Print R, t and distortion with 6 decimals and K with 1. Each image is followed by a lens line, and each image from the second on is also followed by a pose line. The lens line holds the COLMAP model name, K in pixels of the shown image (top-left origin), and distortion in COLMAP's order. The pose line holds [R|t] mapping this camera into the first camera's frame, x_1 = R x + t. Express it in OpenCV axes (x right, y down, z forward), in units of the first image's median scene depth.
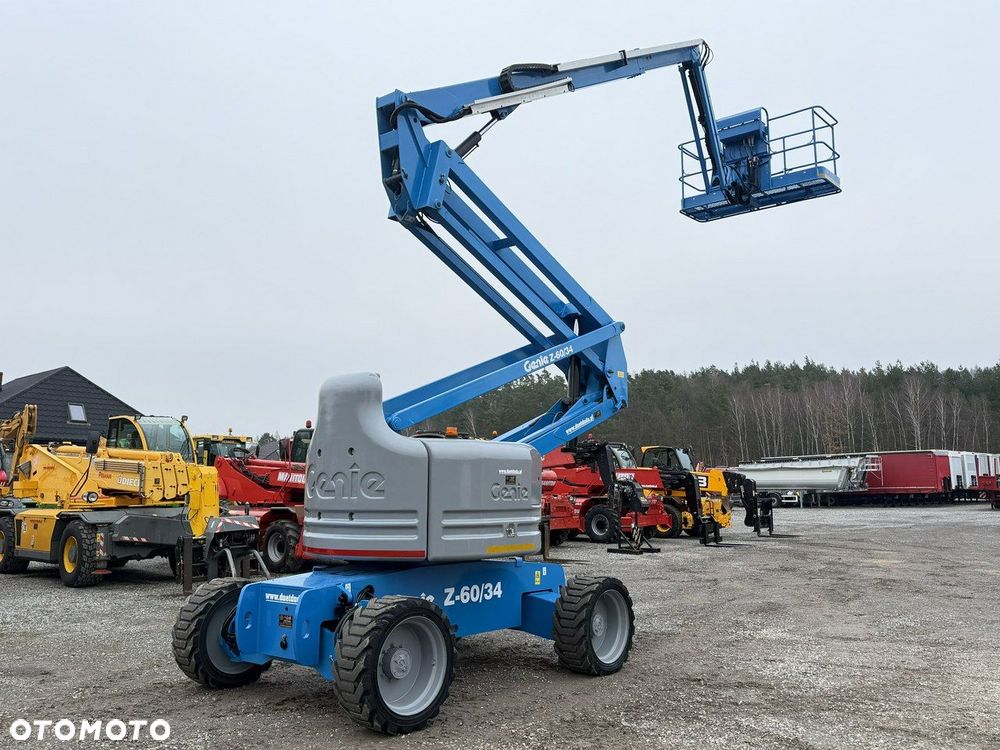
lens RADIAL K [[853.8, 0, 500.0], [0, 853.8, 375.0], [0, 0, 1]] dist [0.144530, -0.240325]
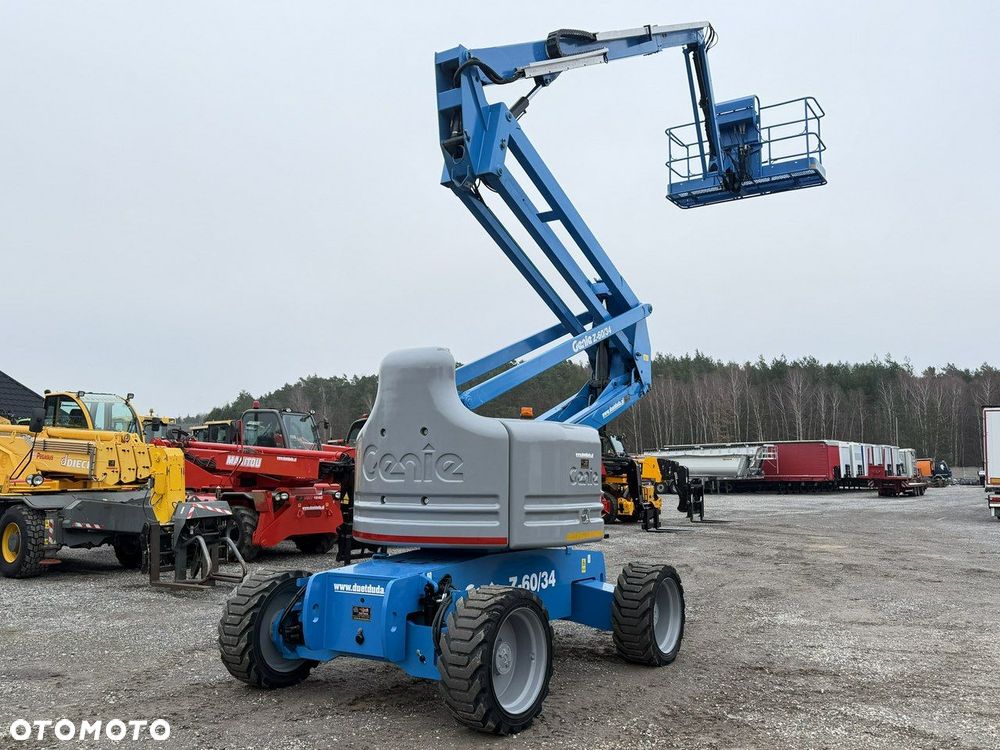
lens RADIAL K [[853.8, 0, 500.0], [0, 853.8, 375.0], [0, 0, 1]] dist [0.144530, -0.240325]
pose [[0.992289, 0.020466, 0.122241, -0.113952], [-0.022327, 0.999654, 0.013872, 0.007319], [-0.121915, -0.016495, 0.992403, 0.038700]]
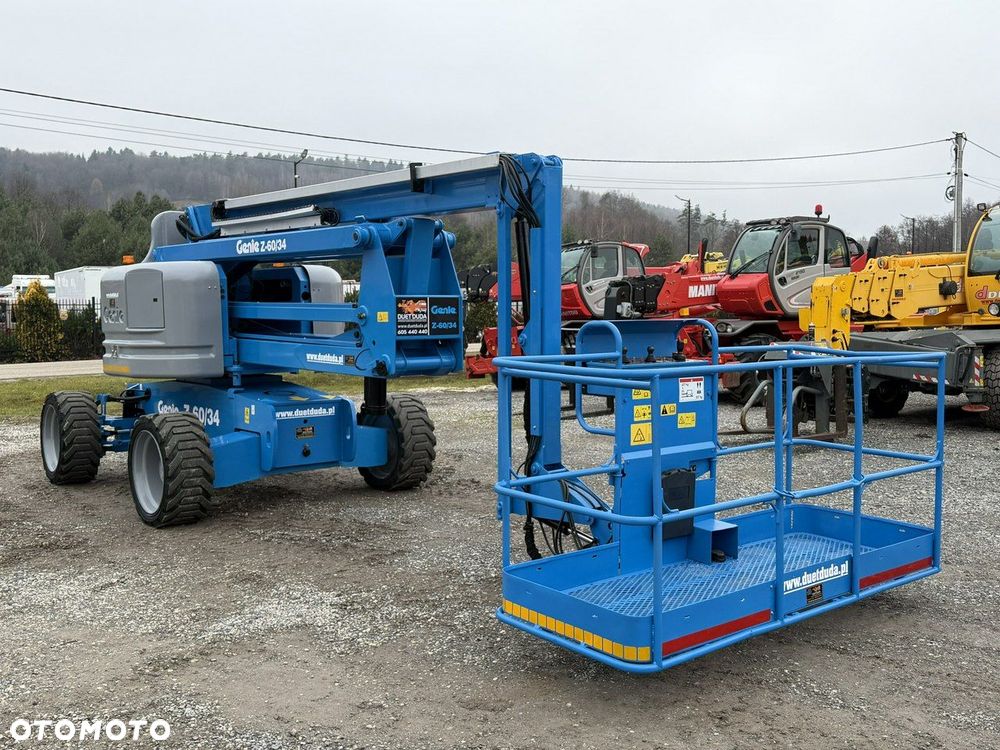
lens RADIAL K [[967.1, 0, 500.0], [0, 967.1, 375.0], [0, 0, 1]] dist [0.186698, -0.363777]
pose [[-0.182735, 0.061761, -0.981220, 0.620694], [0.138329, 0.989712, 0.036534, 0.130167], [0.973382, -0.129056, -0.189398, 0.947898]]
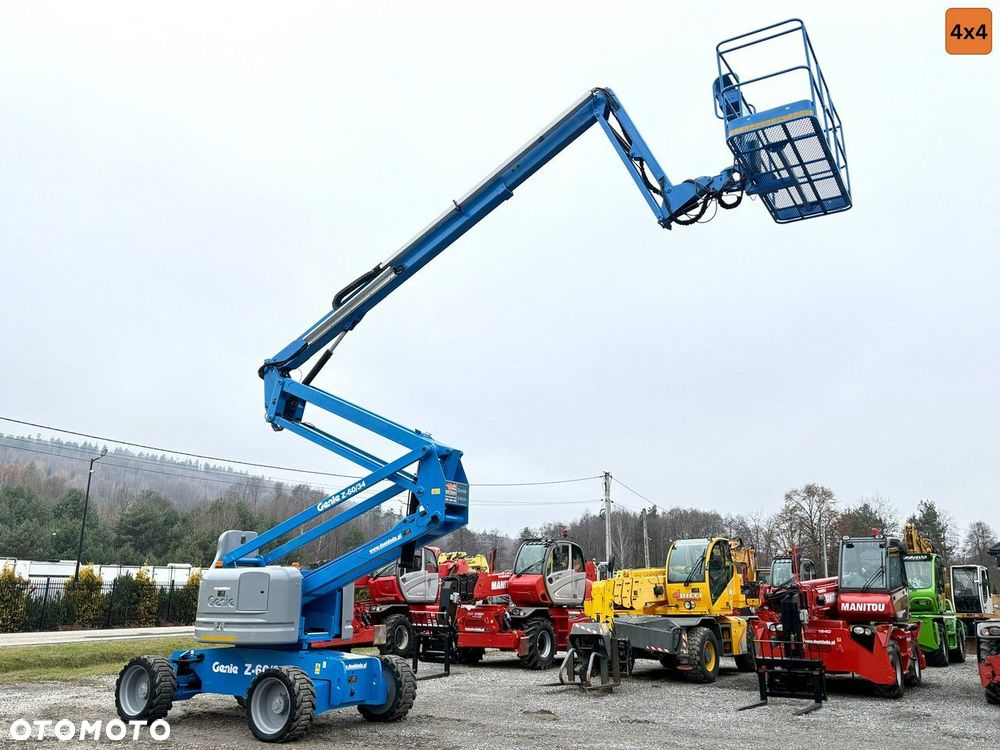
lens RADIAL K [[851.6, 0, 496.7], [0, 851.6, 378.7], [0, 0, 1]] dist [0.173368, -0.337008]
pose [[0.158107, -0.241919, -0.957328, 0.979656], [0.119091, 0.967118, -0.224724, 0.091022], [0.980214, -0.078479, 0.181719, 0.705888]]
